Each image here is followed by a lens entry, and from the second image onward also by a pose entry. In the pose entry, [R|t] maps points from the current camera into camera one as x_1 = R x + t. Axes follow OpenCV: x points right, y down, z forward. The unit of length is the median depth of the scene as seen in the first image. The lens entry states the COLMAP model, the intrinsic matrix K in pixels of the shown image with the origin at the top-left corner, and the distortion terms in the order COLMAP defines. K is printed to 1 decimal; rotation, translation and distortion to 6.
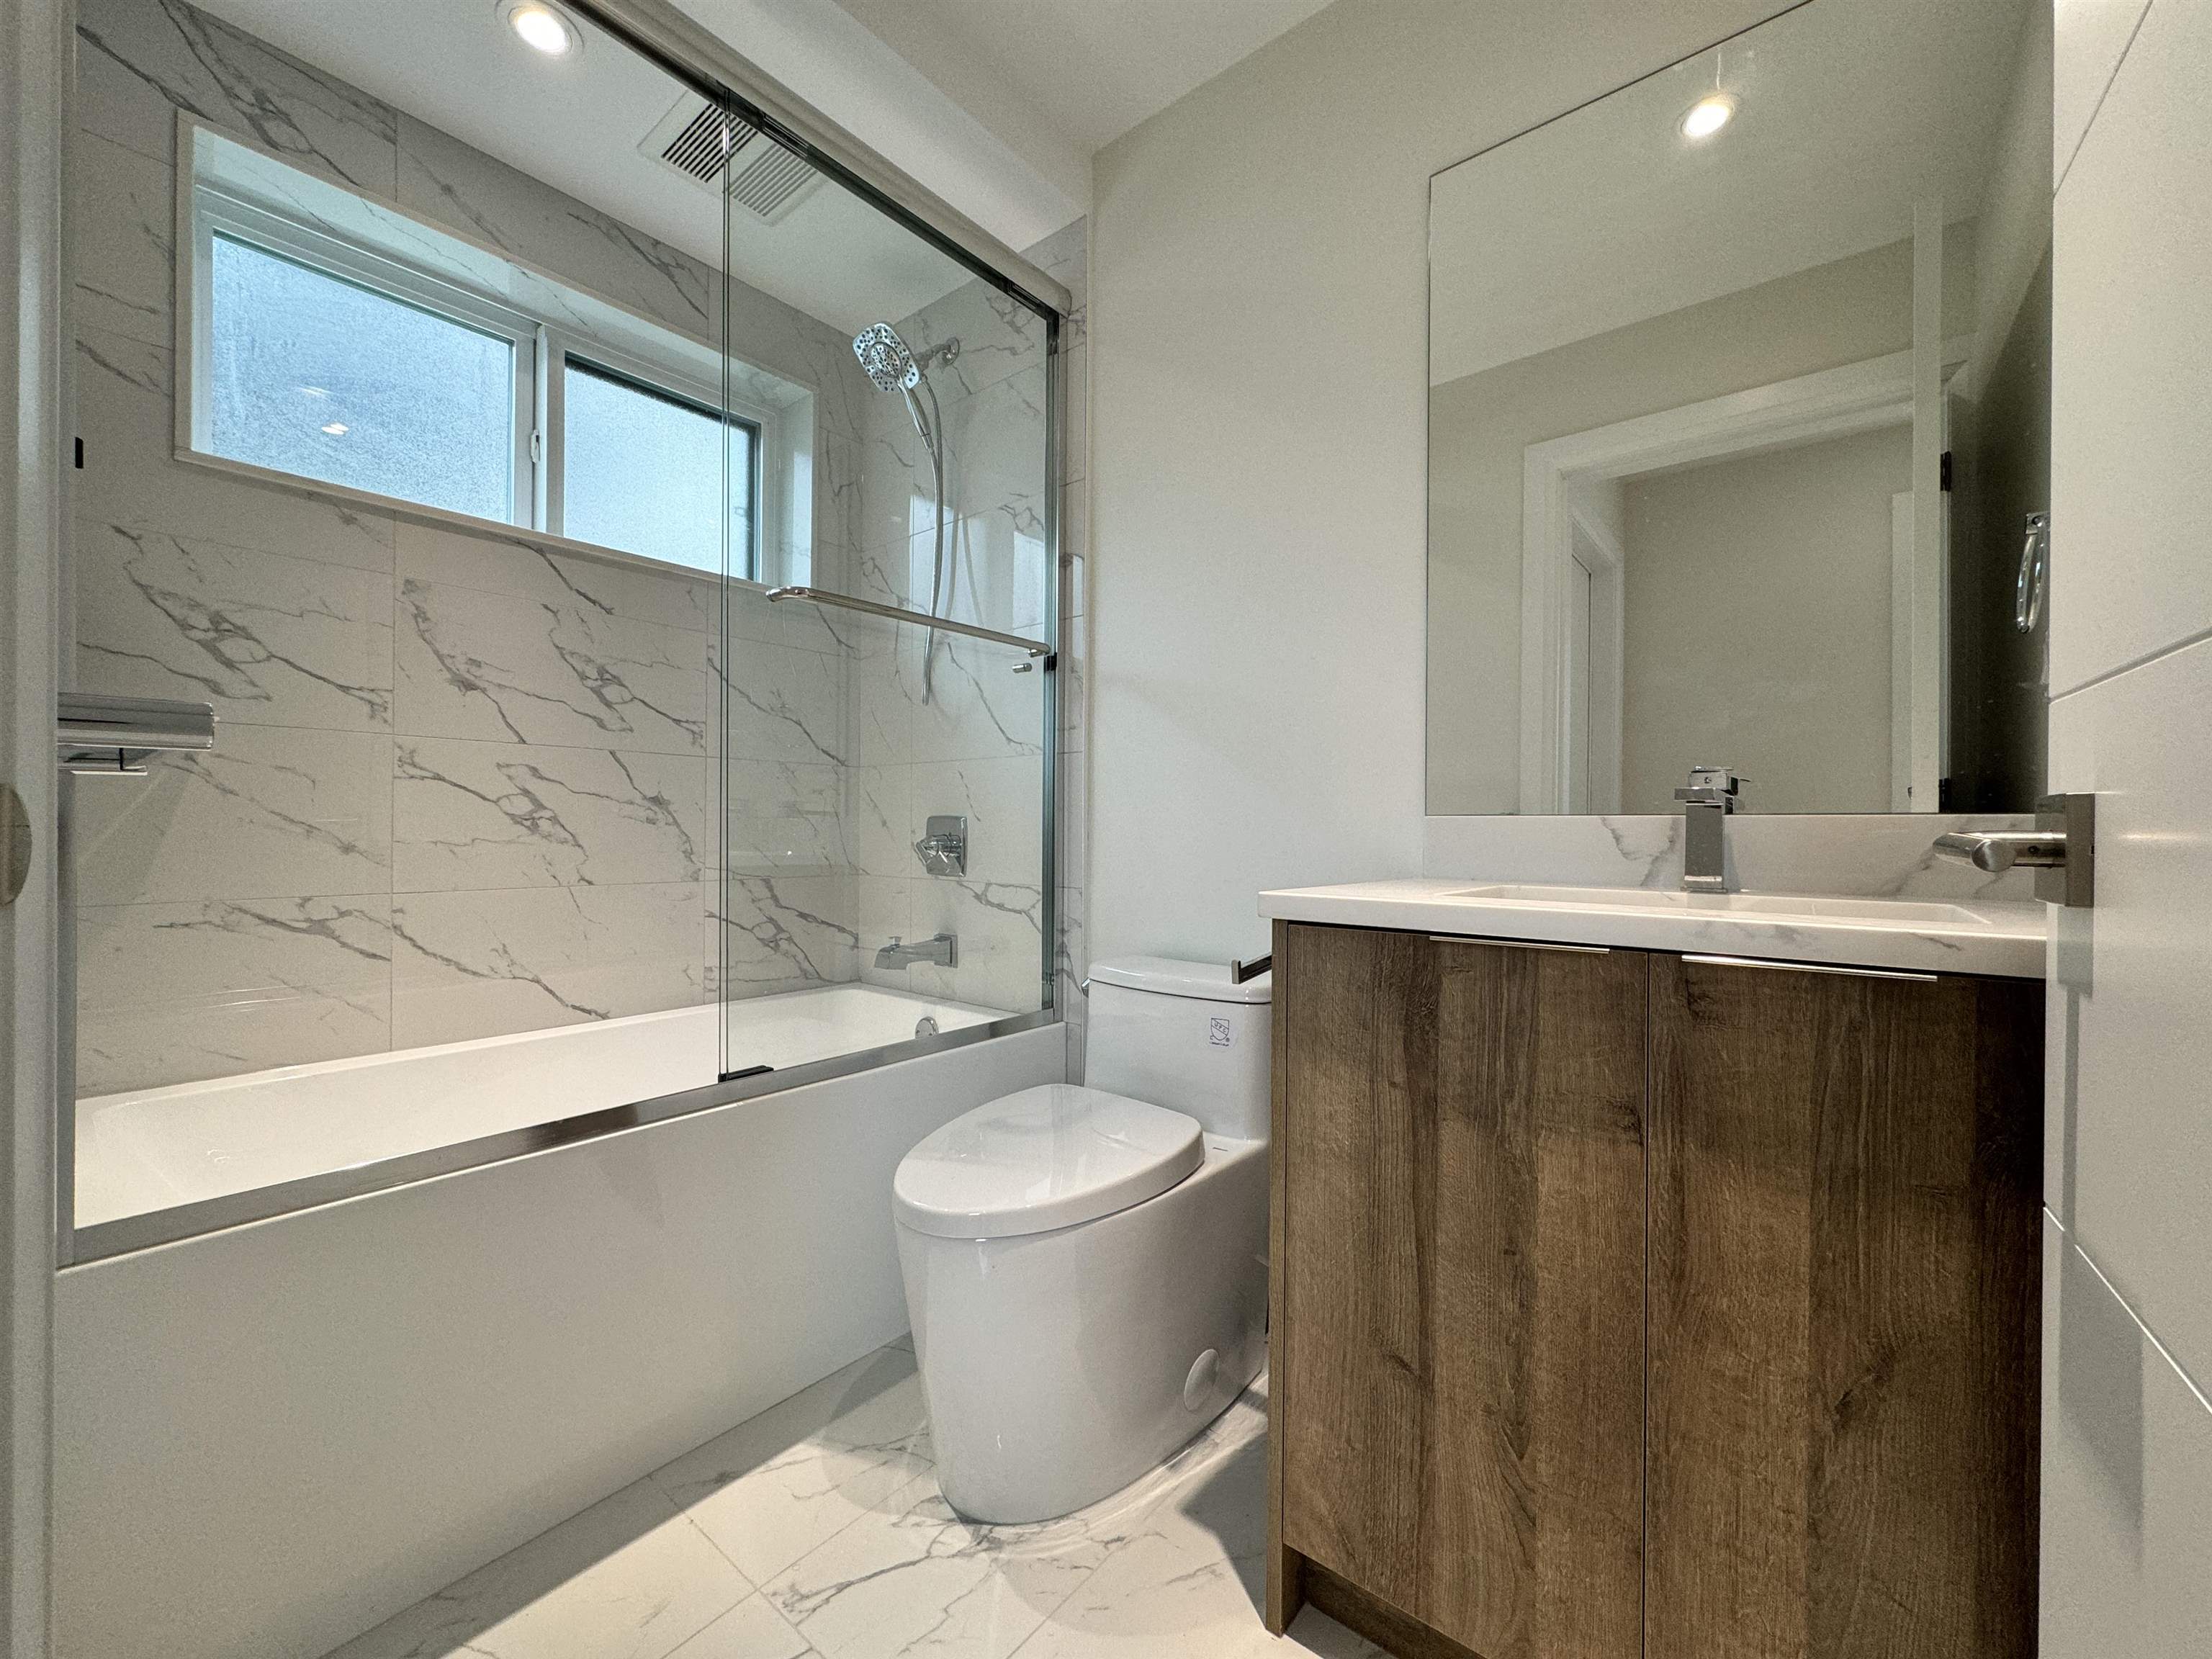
lens RADIAL K [[882.6, 0, 1103.3], [0, 882.6, 829.5], [0, 0, 1]] dist [-0.002435, 0.000391]
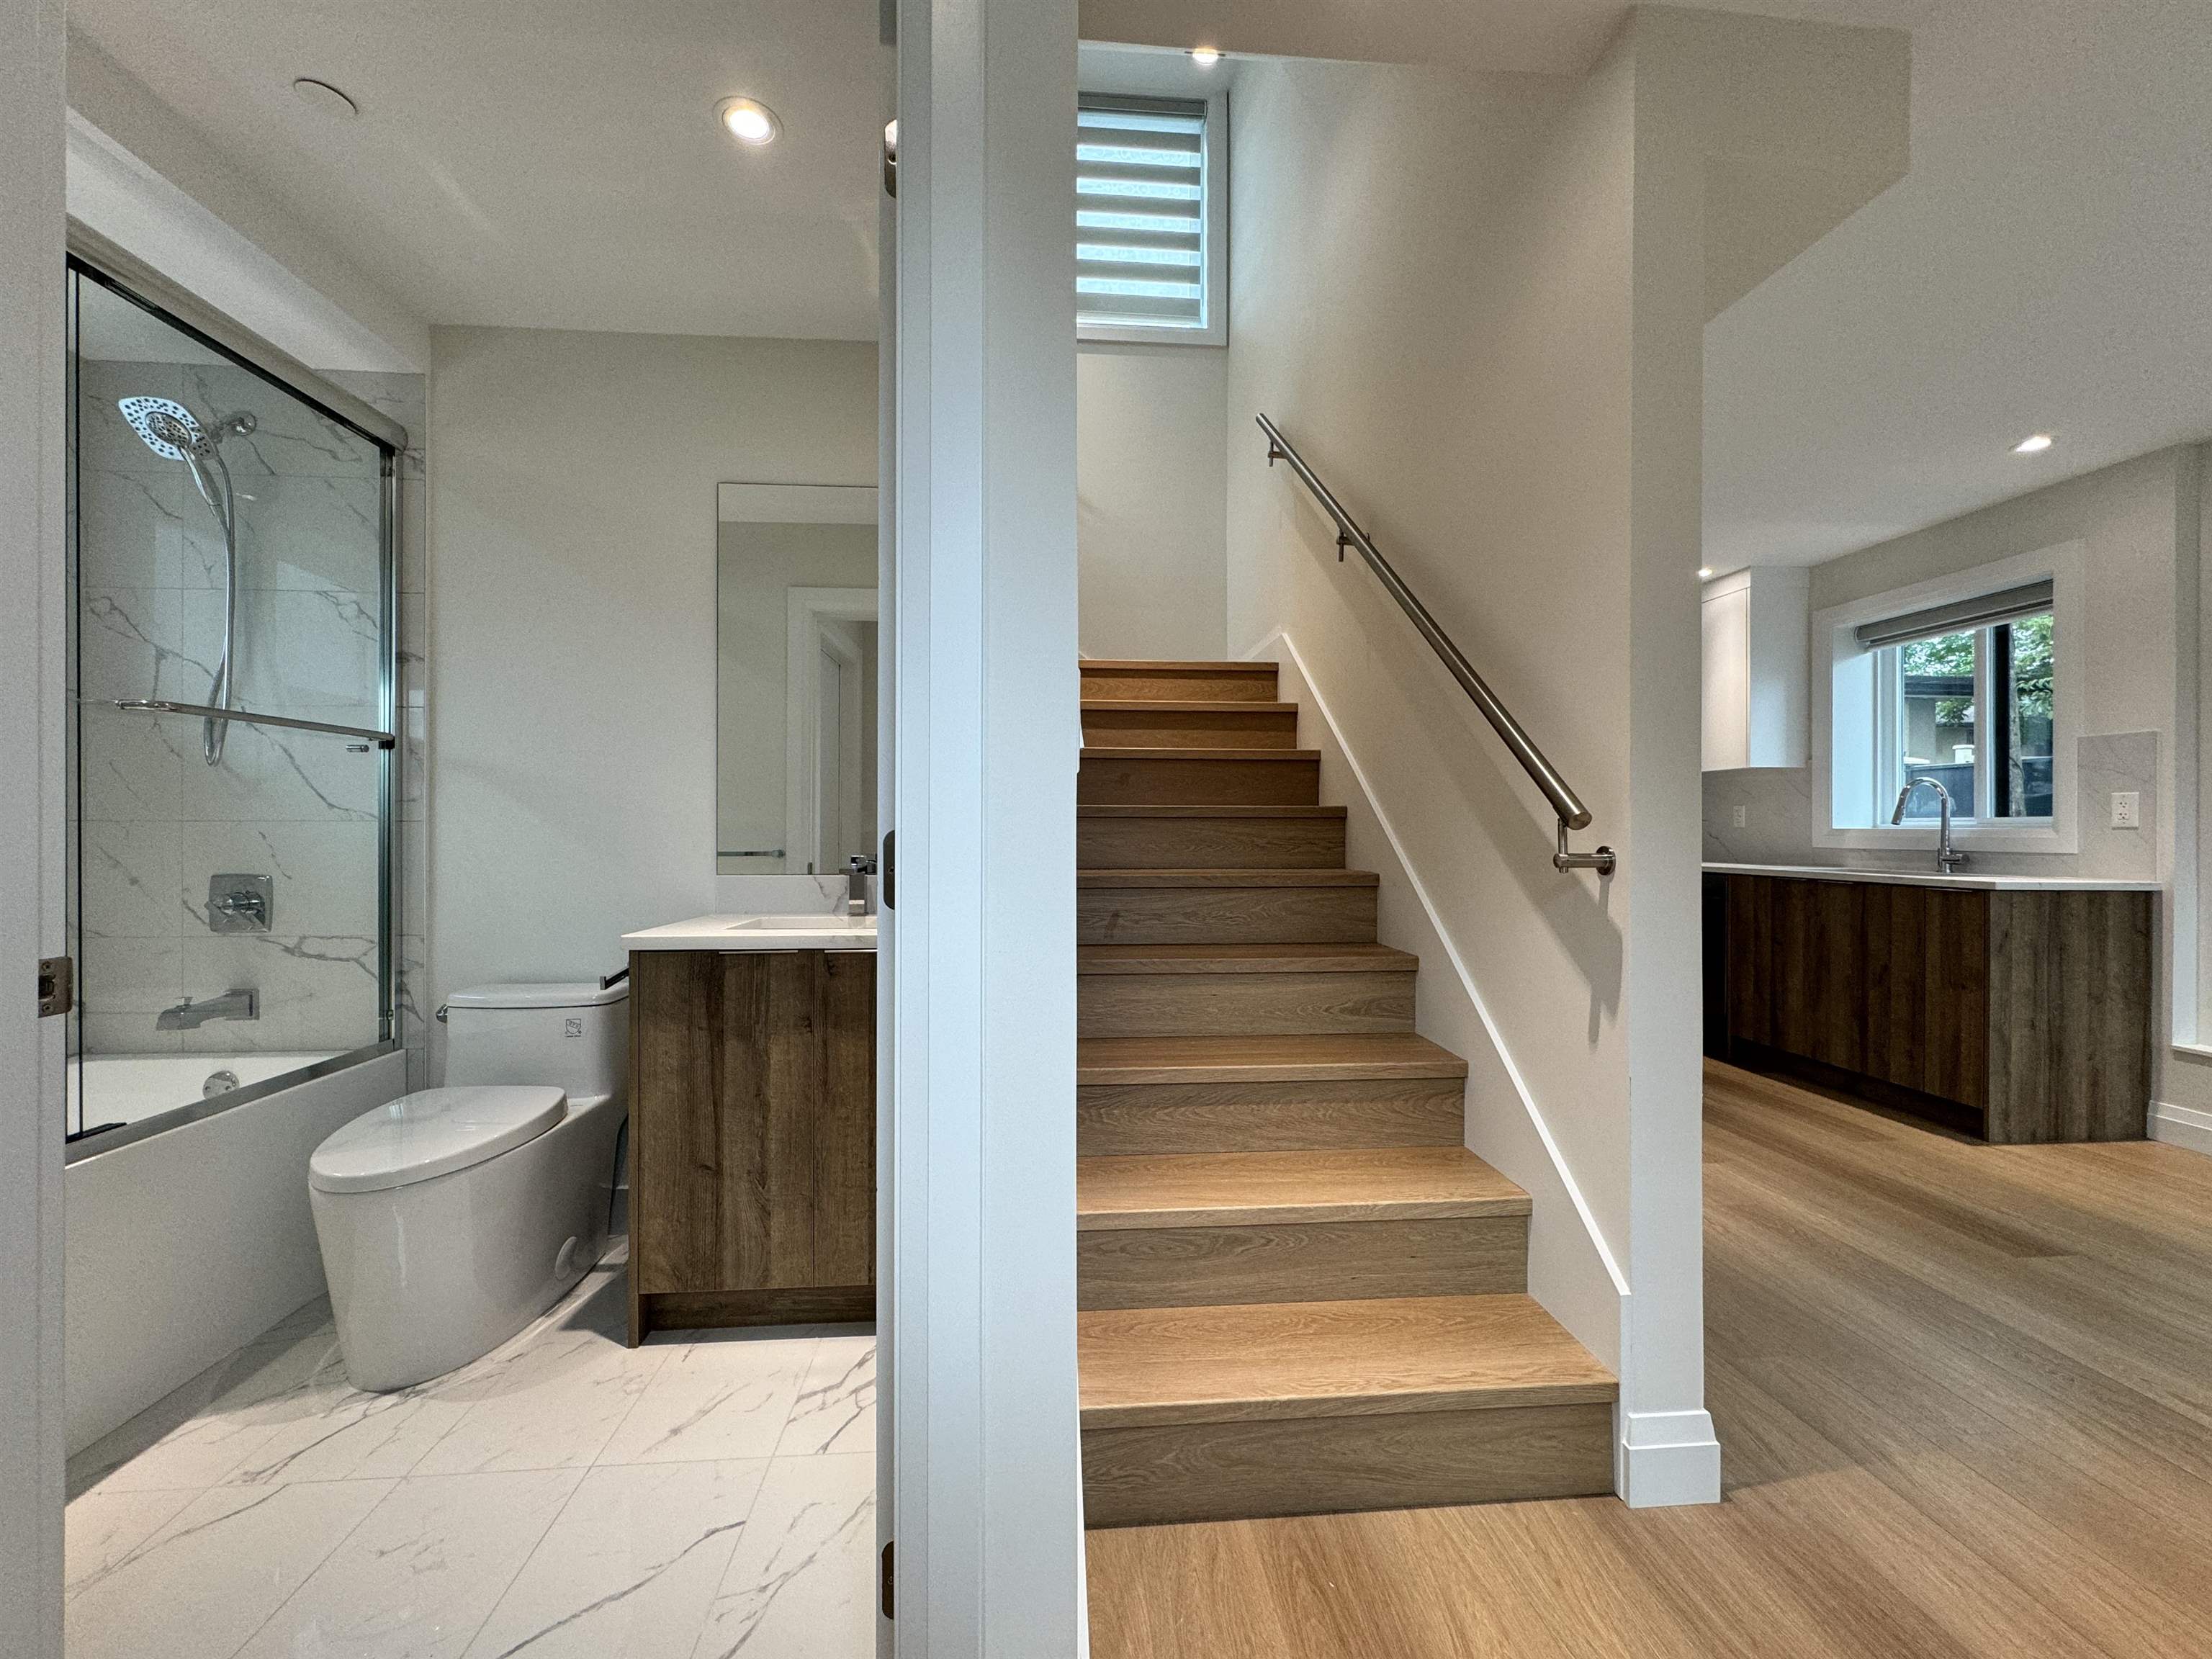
lens RADIAL K [[882.6, 0, 1103.3], [0, 882.6, 829.5], [0, 0, 1]] dist [-0.002435, 0.000391]
pose [[0.723316, -0.005537, 0.690495, -0.274484], [0.004662, 0.999984, 0.003135, -0.114311], [-0.690501, 0.000952, 0.723331, -0.758159]]
